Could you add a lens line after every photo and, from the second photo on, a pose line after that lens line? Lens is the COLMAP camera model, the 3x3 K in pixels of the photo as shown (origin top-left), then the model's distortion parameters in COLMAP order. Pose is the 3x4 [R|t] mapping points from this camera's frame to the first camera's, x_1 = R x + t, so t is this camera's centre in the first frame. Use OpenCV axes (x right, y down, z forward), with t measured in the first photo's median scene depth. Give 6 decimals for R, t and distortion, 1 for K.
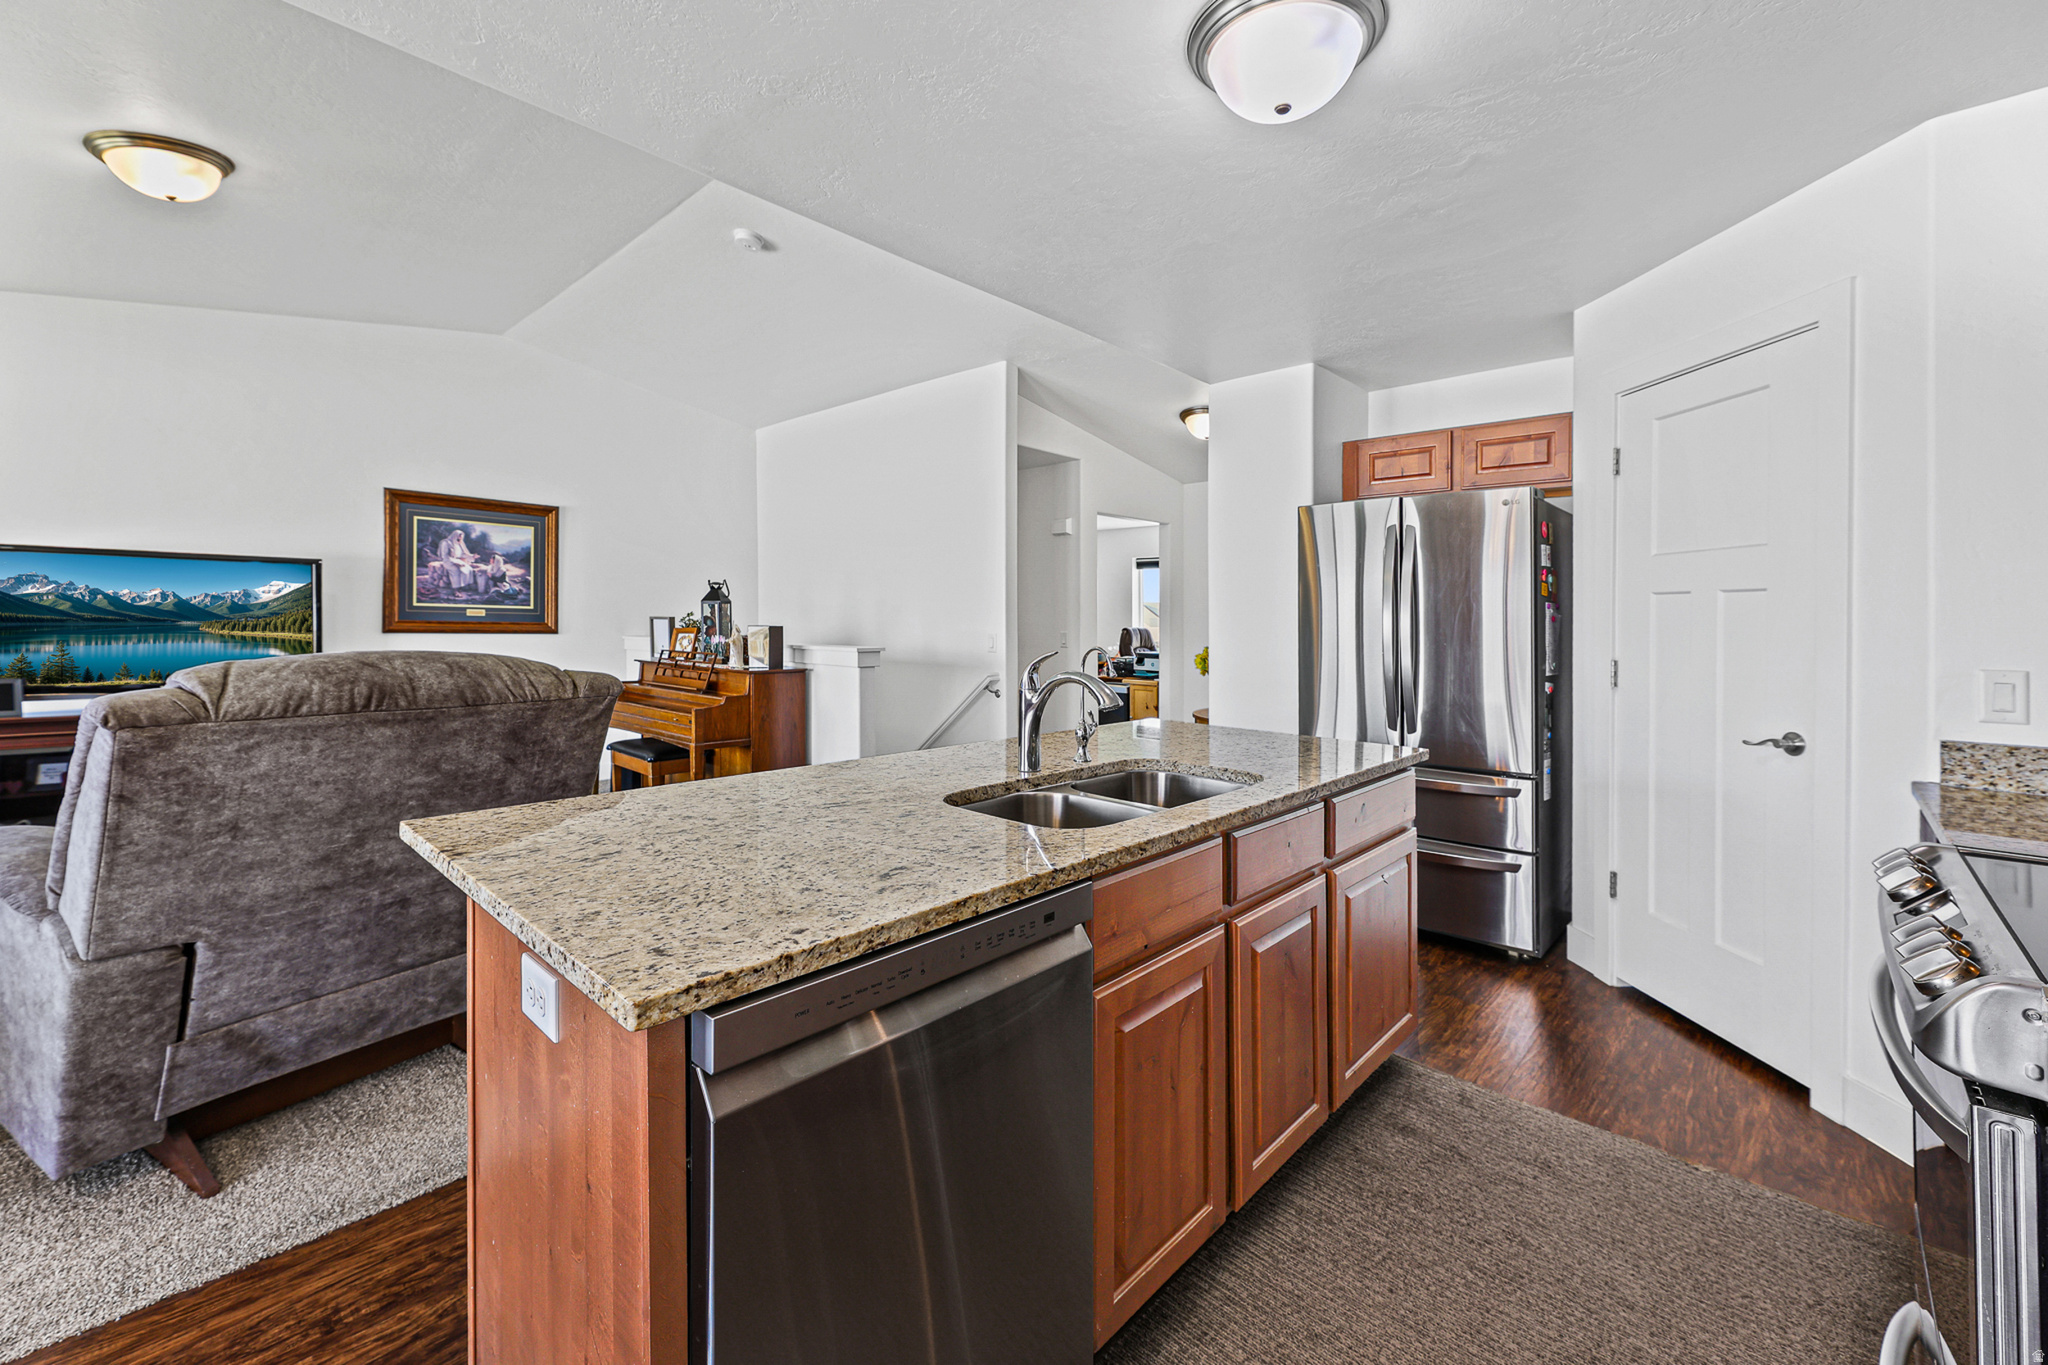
lens RADIAL K [[831.1, 0, 1033.2], [0, 831.1, 605.1], [0, 0, 1]] dist [0.013886, -0.002783]
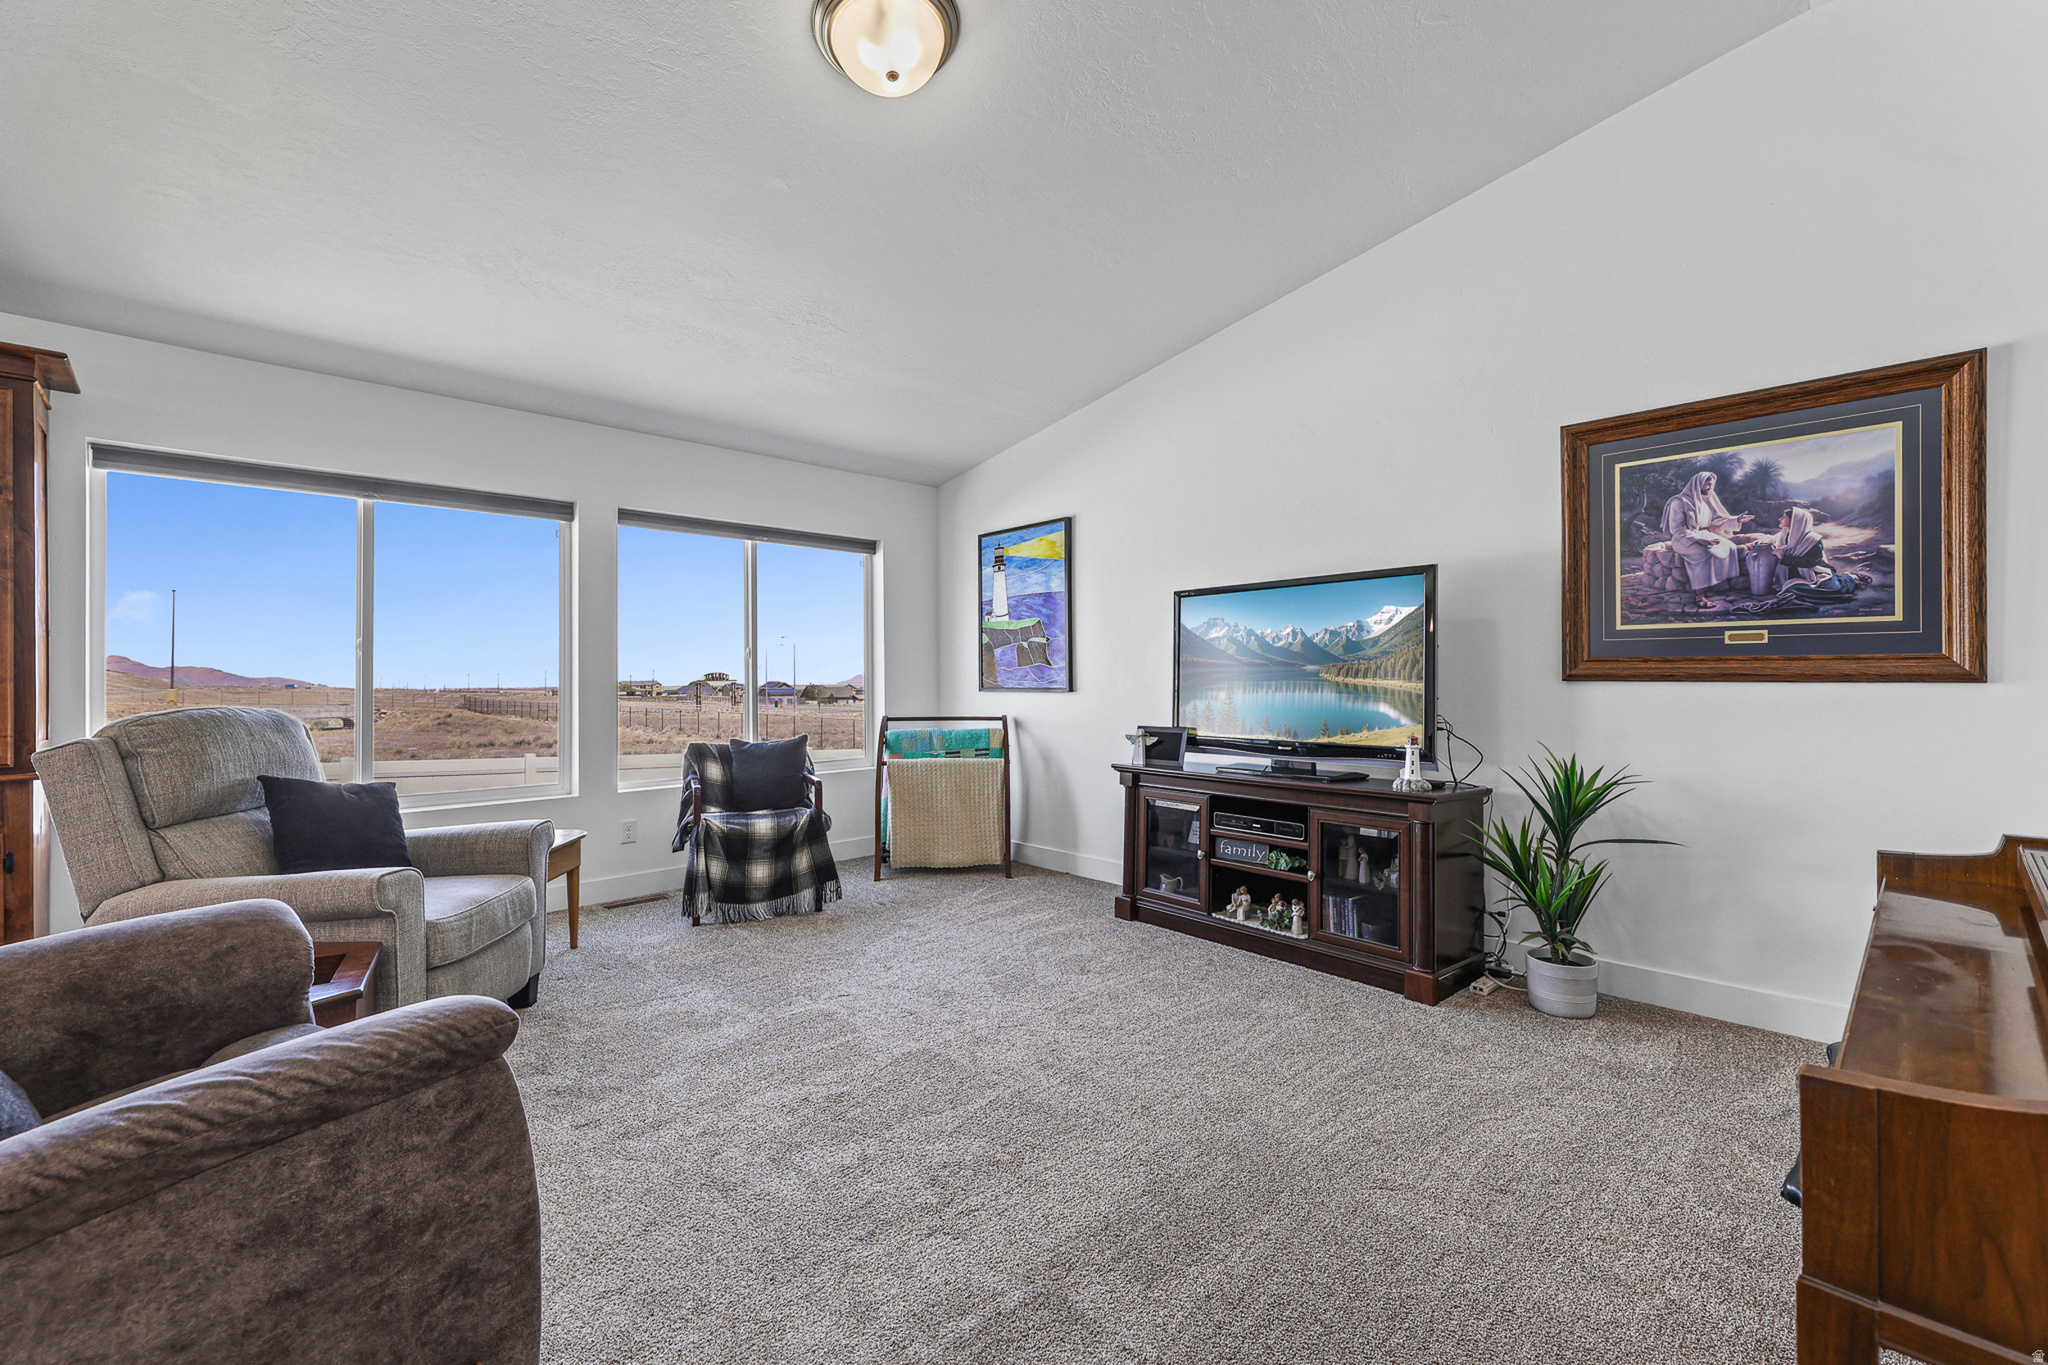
lens RADIAL K [[831.1, 0, 1025.0], [0, 831.1, 677.9], [0, 0, 1]] dist [0.013886, -0.002783]
pose [[-0.061701, -0.018373, -0.997926, -0.182042], [0.023348, 0.999530, -0.019846, 0.033879], [0.997822, -0.024524, -0.061243, 0.663025]]
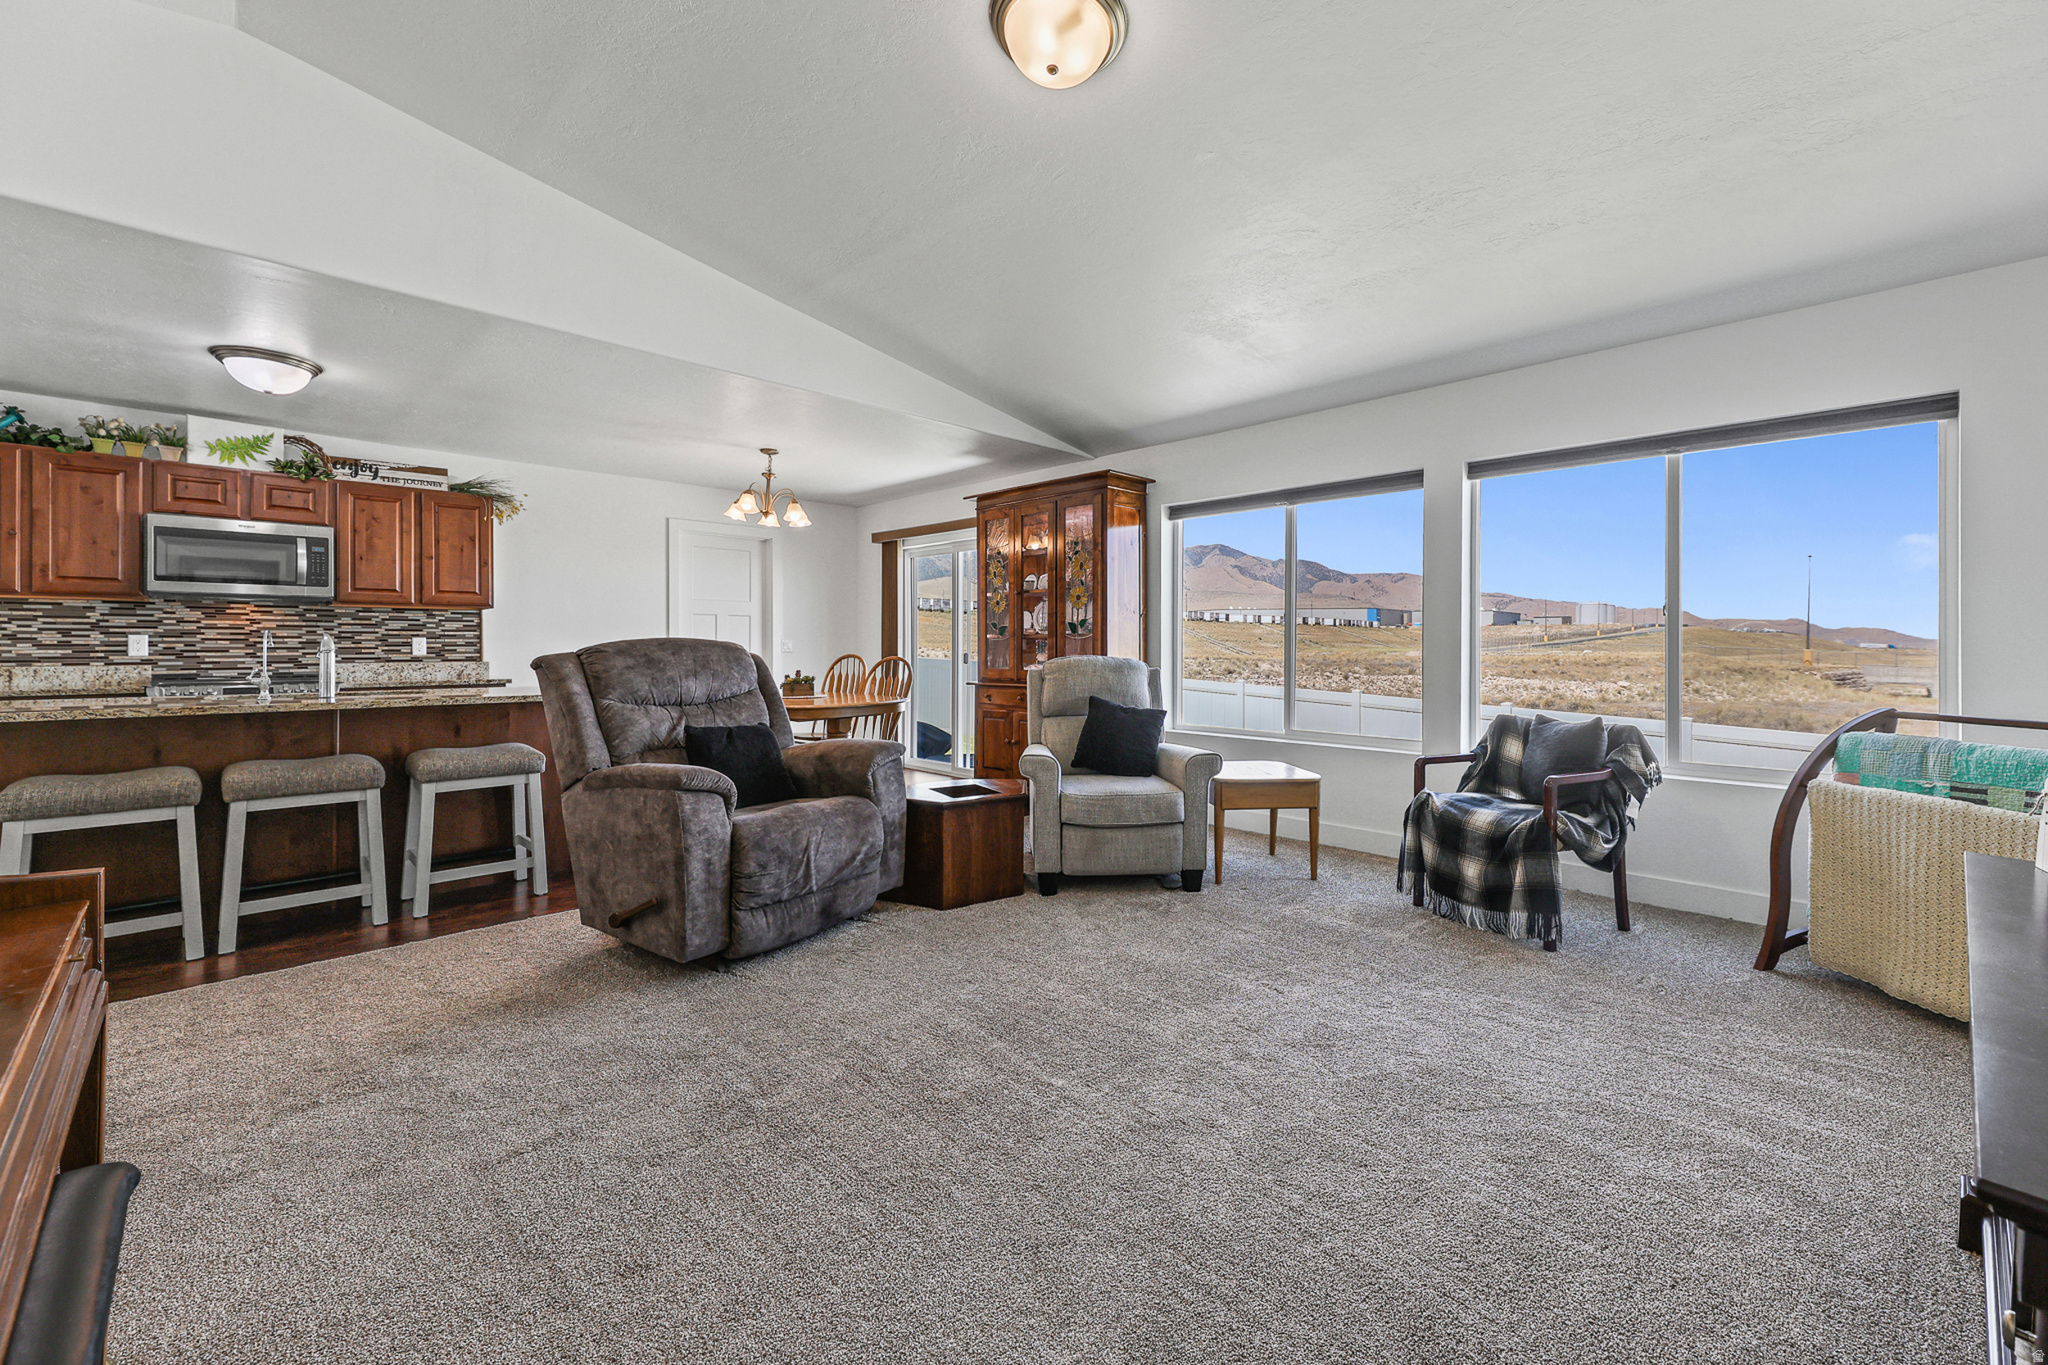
lens RADIAL K [[831.1, 0, 1024.4], [0, 831.1, 639.6], [0, 0, 1]] dist [0.013886, -0.002783]
pose [[-0.998842, -0.014684, 0.045819, -0.577884], [-0.015566, 0.999699, -0.018966, 0.030025], [-0.045526, -0.019657, -0.998770, 1.004819]]
